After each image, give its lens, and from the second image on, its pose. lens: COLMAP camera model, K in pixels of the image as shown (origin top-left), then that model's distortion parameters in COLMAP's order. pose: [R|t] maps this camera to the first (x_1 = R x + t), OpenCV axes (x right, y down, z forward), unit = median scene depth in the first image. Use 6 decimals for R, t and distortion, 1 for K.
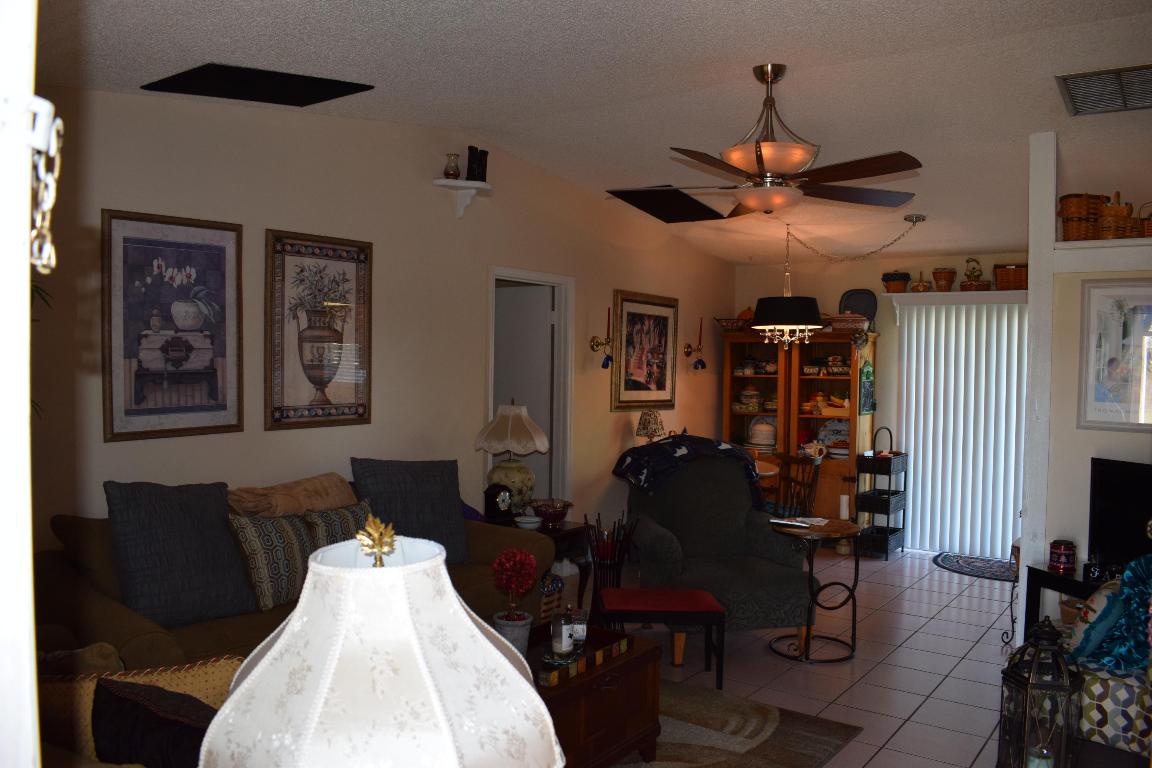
lens RADIAL K [[901.3, 0, 575.9], [0, 901.3, 383.7], [0, 0, 1]] dist [-0.093799, 0.015724]
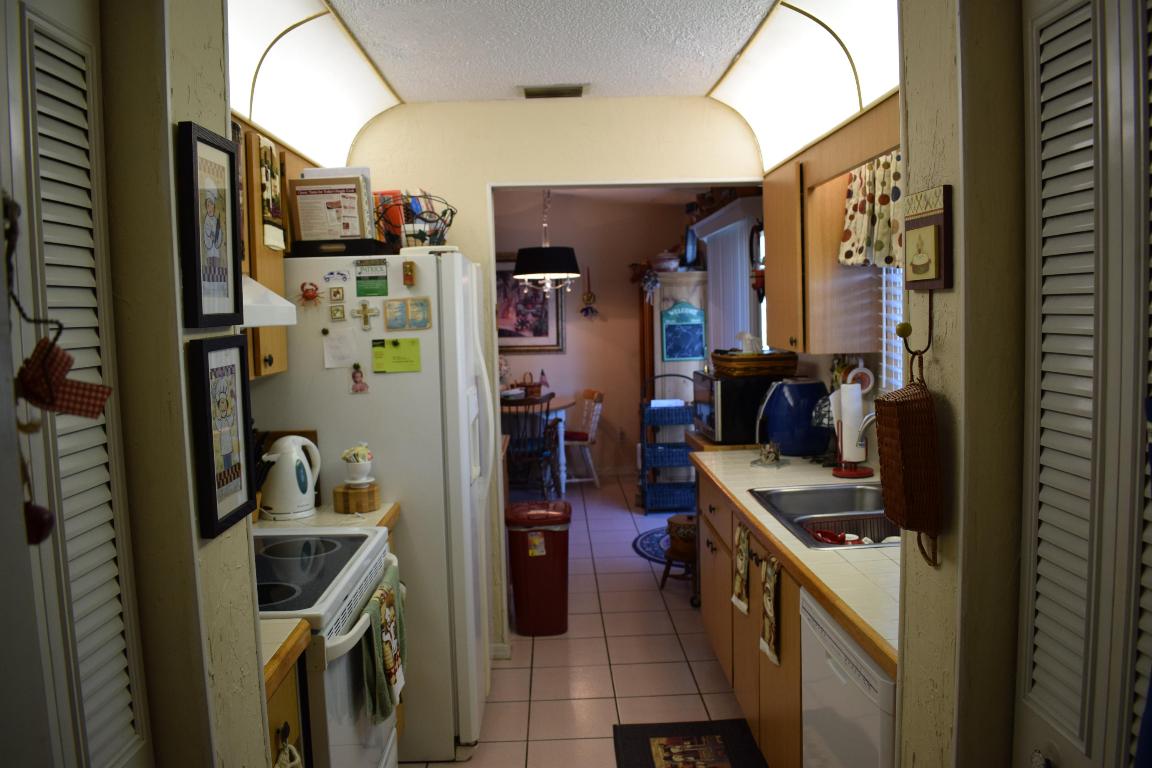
lens RADIAL K [[901.3, 0, 576.8], [0, 901.3, 383.4], [0, 0, 1]] dist [-0.093799, 0.015724]
pose [[0.626545, 0.042051, -0.778250, 1.025001], [-0.000664, 0.998572, 0.053421, 0.006025], [0.779385, -0.032954, 0.625678, 0.336957]]
